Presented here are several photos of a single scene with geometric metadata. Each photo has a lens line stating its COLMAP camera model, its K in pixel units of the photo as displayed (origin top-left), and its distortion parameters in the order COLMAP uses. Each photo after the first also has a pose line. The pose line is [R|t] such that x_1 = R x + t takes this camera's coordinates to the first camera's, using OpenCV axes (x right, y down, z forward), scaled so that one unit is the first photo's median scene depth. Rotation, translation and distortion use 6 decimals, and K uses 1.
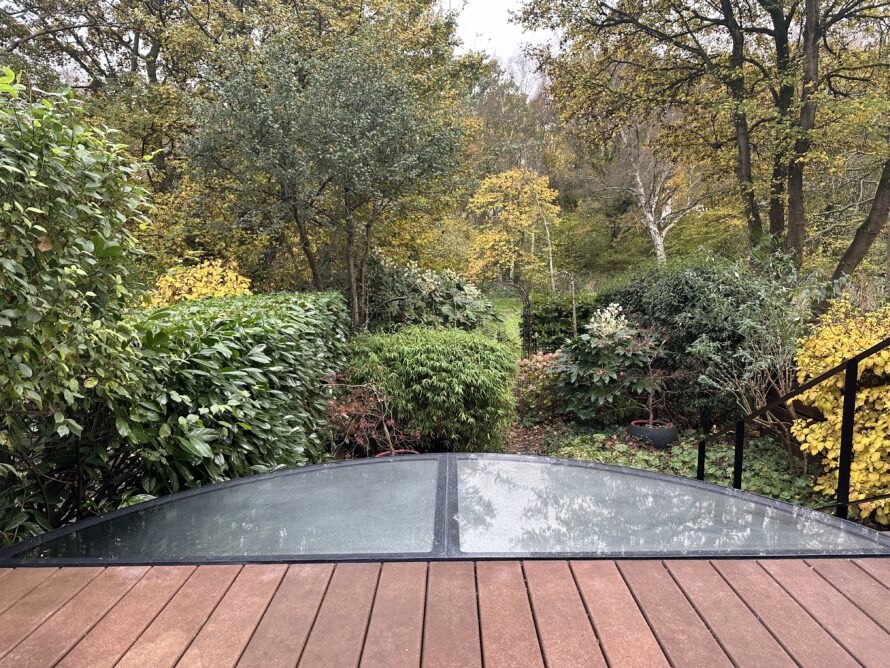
lens RADIAL K [[620.6, 0, 445.0], [0, 620.6, 334.0], [0, 0, 1]] dist [0.060817, -0.000338]
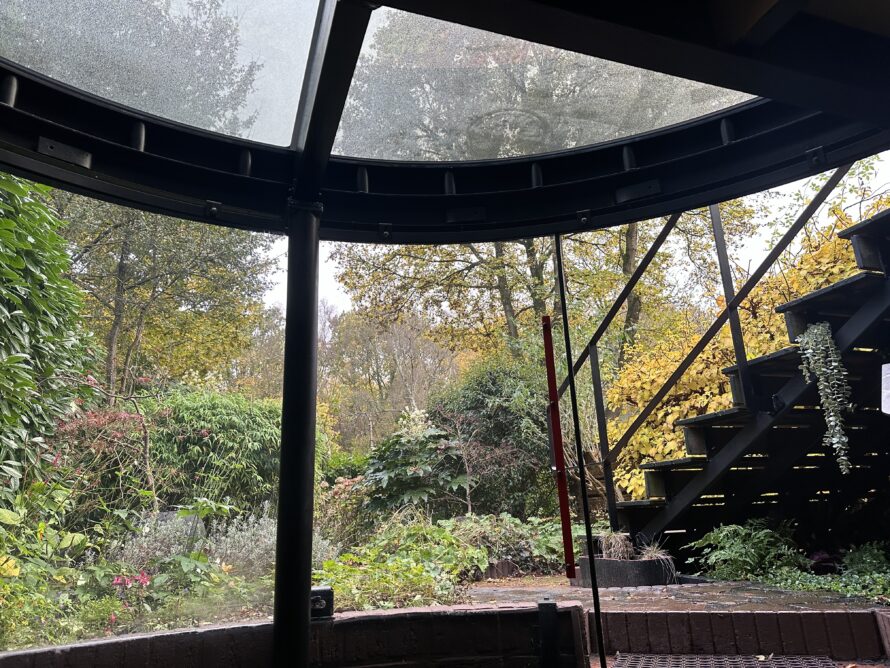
lens RADIAL K [[620.6, 0, 445.0], [0, 620.6, 334.0], [0, 0, 1]] dist [0.060817, -0.000338]
pose [[0.939366, 0.061673, 0.337325, -0.021170], [0.066388, 0.932376, -0.355341, 0.205369], [-0.336428, 0.356190, 0.871748, 0.139037]]
